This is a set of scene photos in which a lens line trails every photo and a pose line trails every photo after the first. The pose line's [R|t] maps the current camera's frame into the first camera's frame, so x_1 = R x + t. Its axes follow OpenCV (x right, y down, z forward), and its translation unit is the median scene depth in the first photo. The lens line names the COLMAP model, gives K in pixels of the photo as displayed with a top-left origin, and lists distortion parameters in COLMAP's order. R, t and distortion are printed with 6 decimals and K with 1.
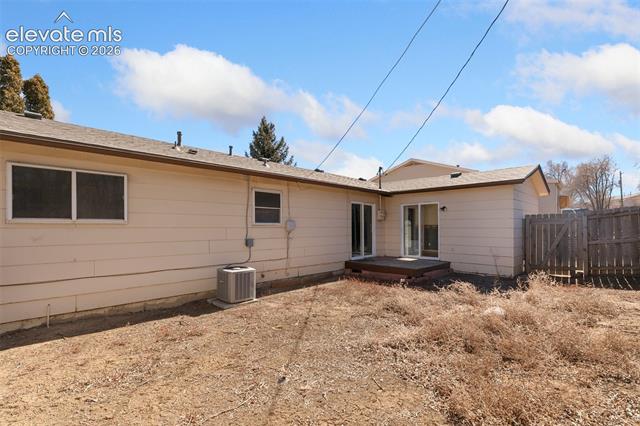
lens RADIAL K [[288.1, 0, 317.4], [0, 288.1, 217.9], [0, 0, 1]] dist [0.002878, 0.000235]
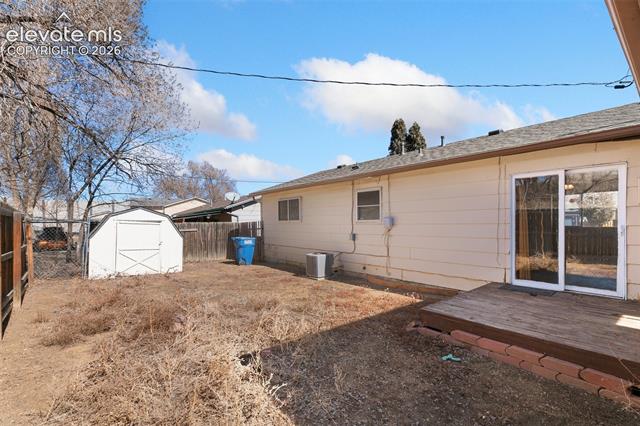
lens RADIAL K [[293.6, 0, 318.4], [0, 293.6, 222.8], [0, 0, 1]] dist [0.003104, 0.000248]
pose [[-0.071316, -0.001581, -0.997452, 0.894761], [0.038899, 0.999234, -0.004365, 0.024869], [0.996695, -0.039112, -0.071200, 0.864117]]
